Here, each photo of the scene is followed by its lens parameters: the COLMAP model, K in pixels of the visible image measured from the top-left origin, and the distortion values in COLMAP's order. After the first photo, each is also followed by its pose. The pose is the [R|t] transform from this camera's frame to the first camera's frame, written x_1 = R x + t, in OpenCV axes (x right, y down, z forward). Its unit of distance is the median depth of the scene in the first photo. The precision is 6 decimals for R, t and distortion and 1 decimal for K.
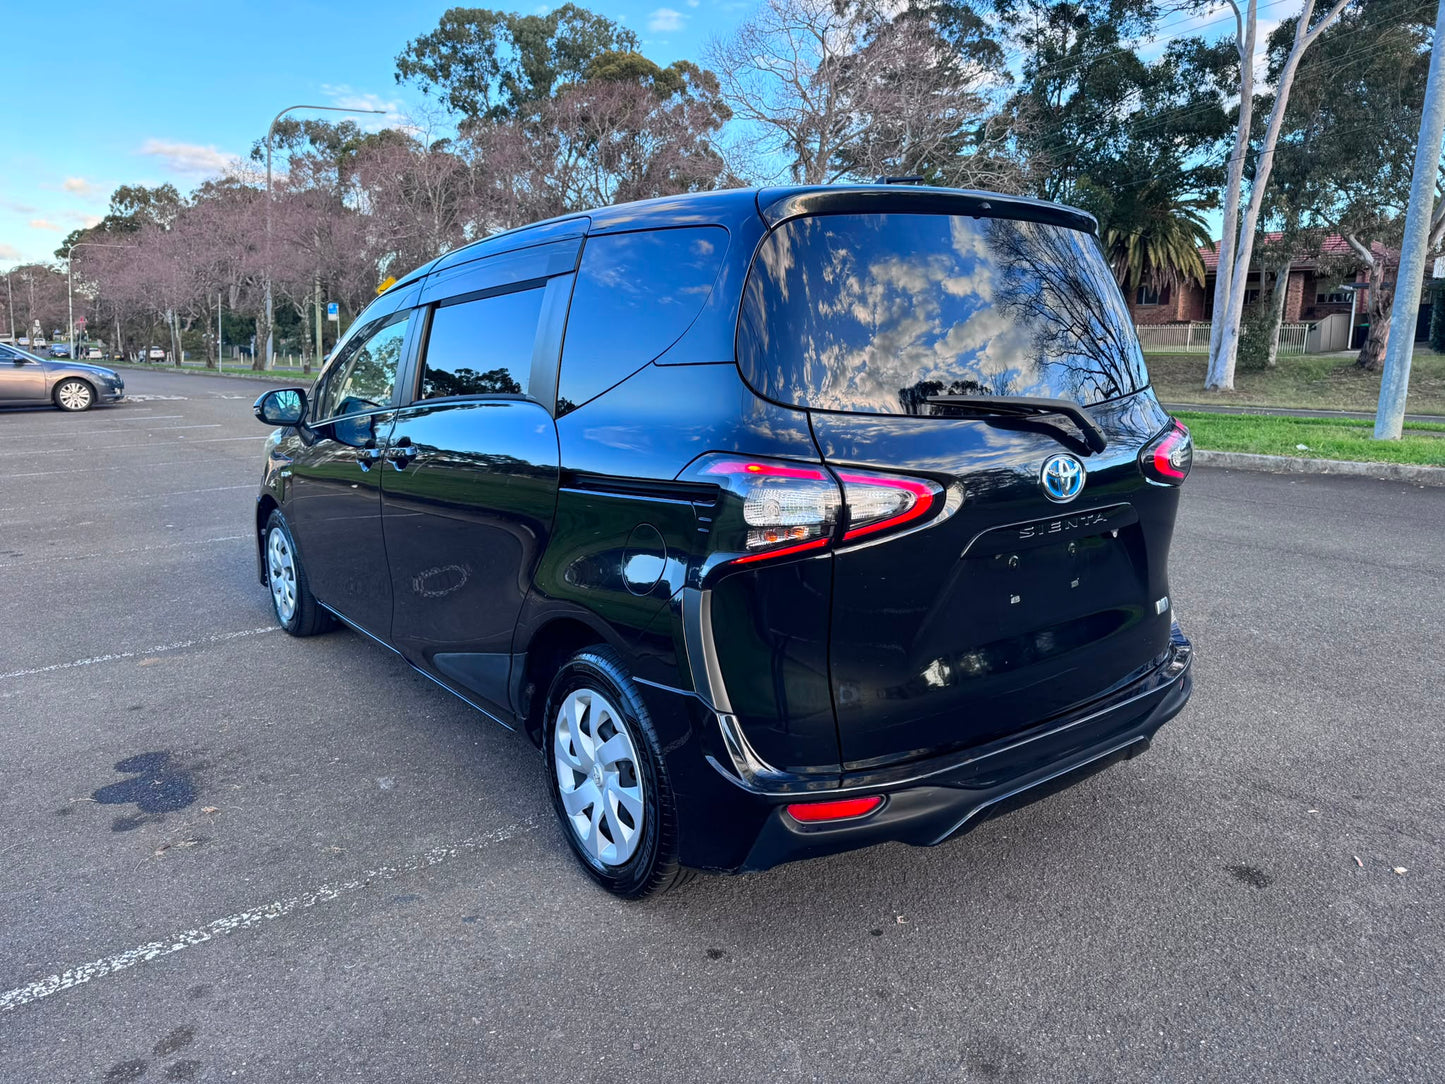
lens RADIAL K [[1022.1, 0, 731.4], [0, 1022.1, 536.7], [0, 0, 1]] dist [0.020528, -0.026141]
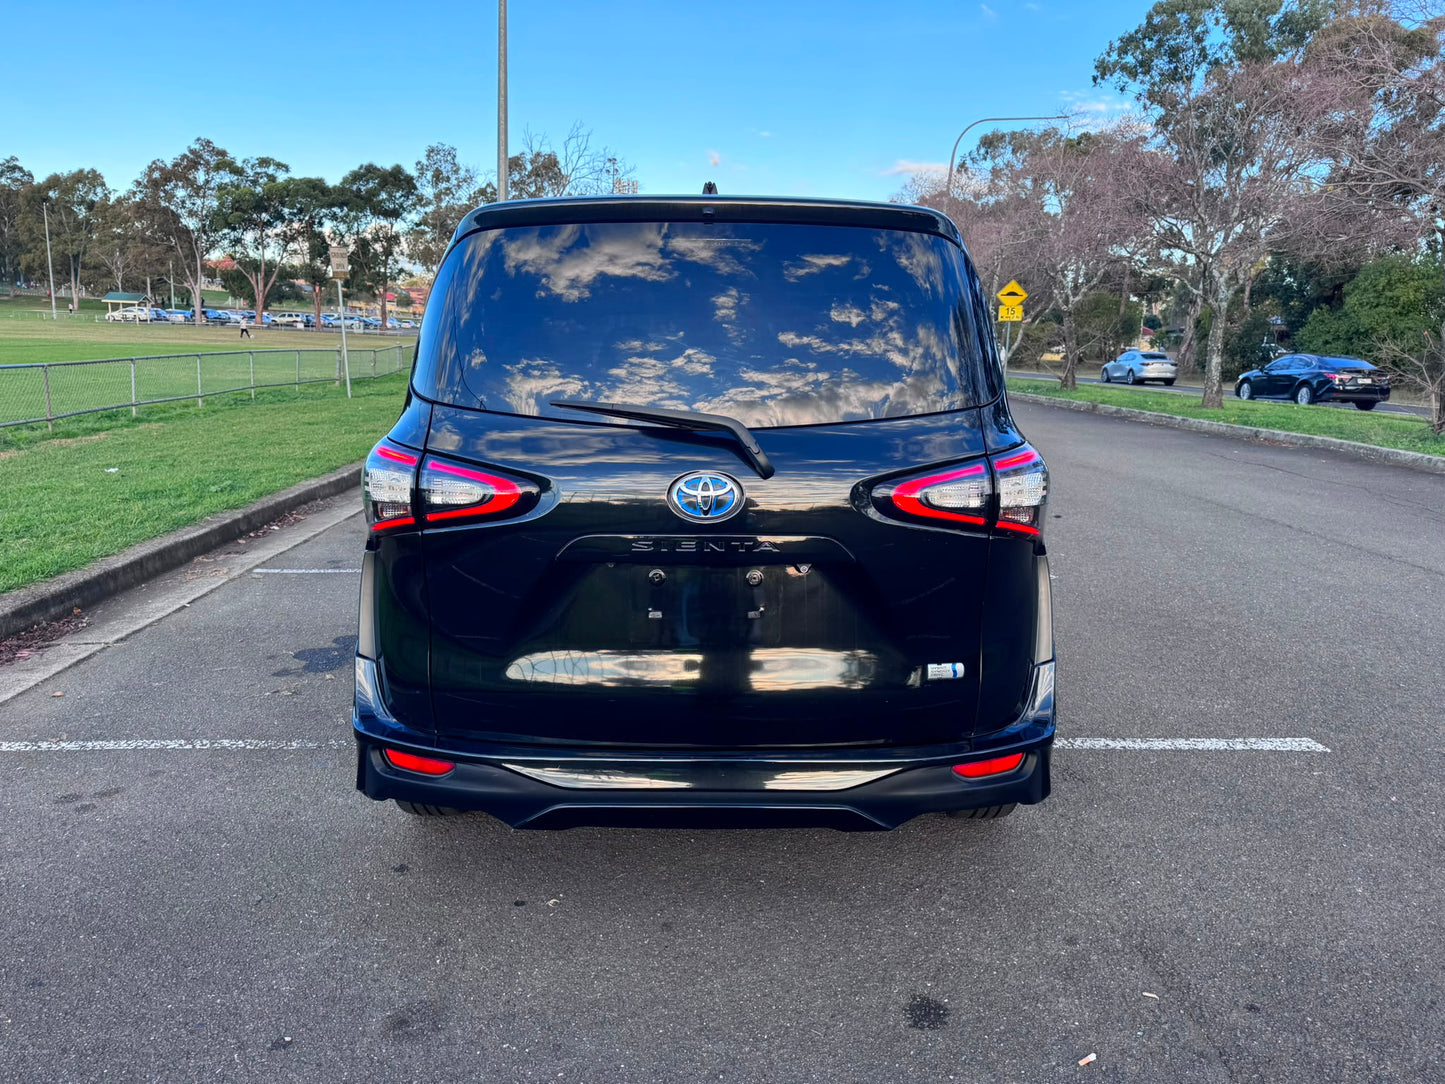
lens RADIAL K [[1022.1, 0, 727.1], [0, 1022.1, 536.3], [0, 0, 1]] dist [0.020528, -0.026141]
pose [[0.799085, 0.135404, -0.585771, 0.068571], [-0.137472, 0.989647, 0.041230, -0.004780], [0.585290, 0.047581, 0.809427, 0.019593]]
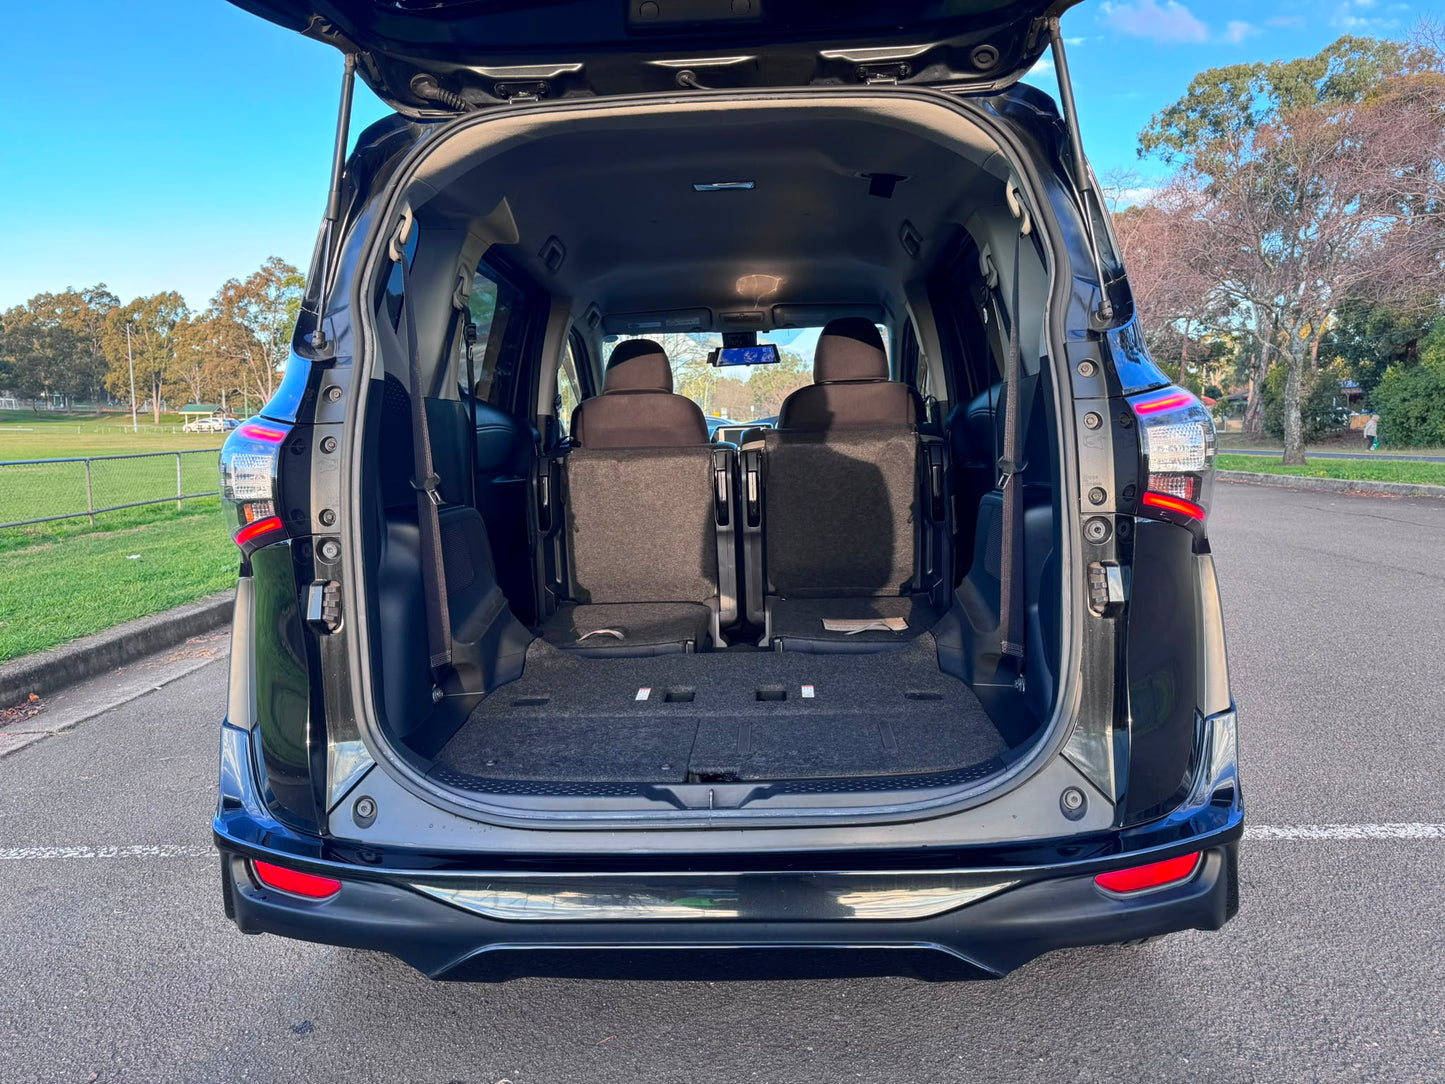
lens RADIAL K [[1022.1, 0, 723.8], [0, 1022.1, 541.1], [0, 0, 1]] dist [0.020528, -0.026141]
pose [[0.765004, 0.061526, -0.641080, 0.056771], [-0.106588, 0.993794, -0.031815, 0.000493], [0.635145, 0.092670, 0.766814, 0.041152]]
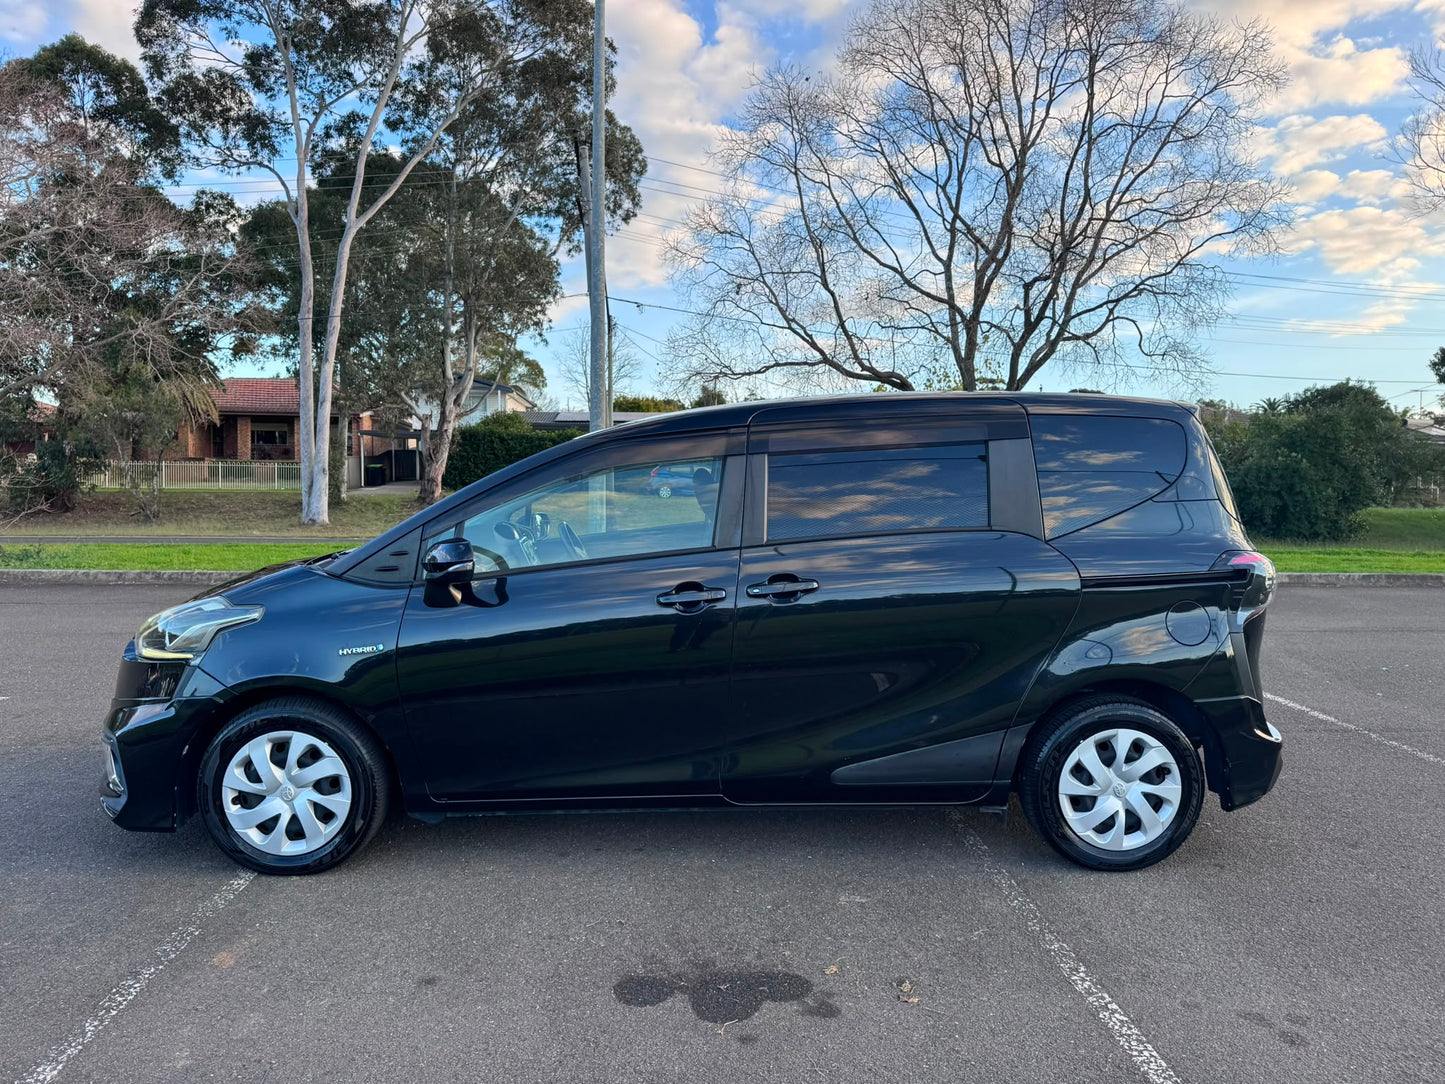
lens RADIAL K [[1022.1, 0, 720.0], [0, 1022.1, 530.9], [0, 0, 1]] dist [0.020528, -0.026141]
pose [[0.583391, -0.034457, 0.811460, -0.132451], [0.144679, 0.987529, -0.062083, -0.009247], [-0.799201, 0.153620, 0.581101, 0.046518]]
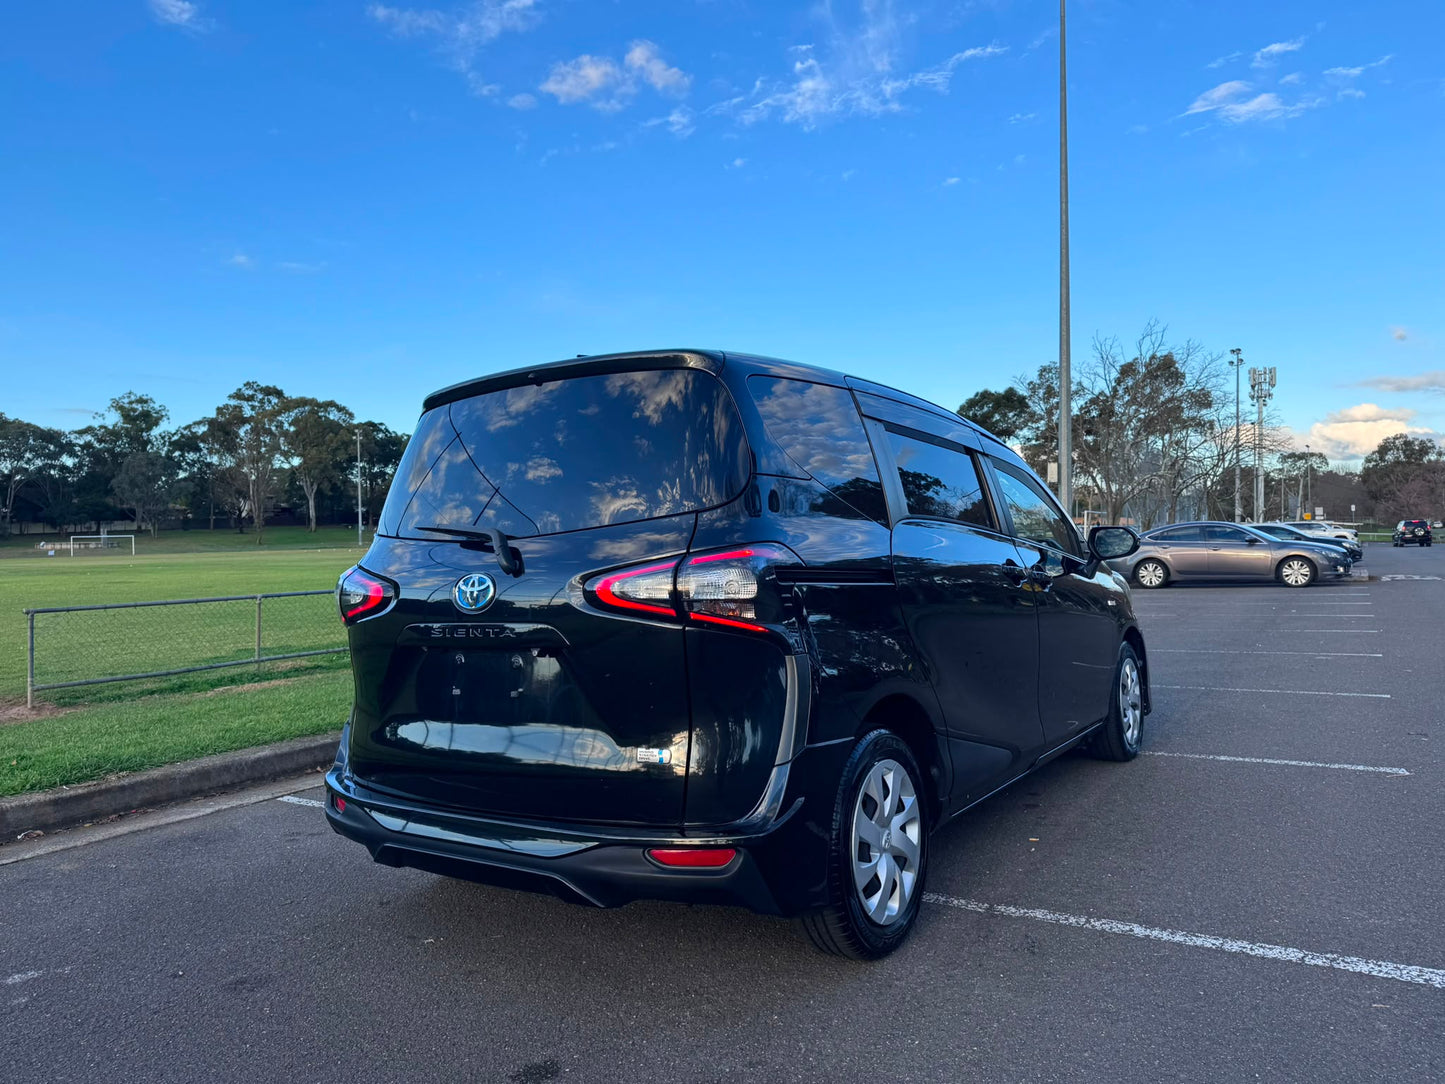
lens RADIAL K [[1022.1, 0, 722.2], [0, 1022.1, 537.0], [0, 0, 1]] dist [0.020528, -0.026141]
pose [[0.325686, -0.017196, -0.945321, 0.116612], [-0.151540, 0.985959, -0.070145, -0.006180], [0.933255, 0.166099, 0.318507, 0.067822]]
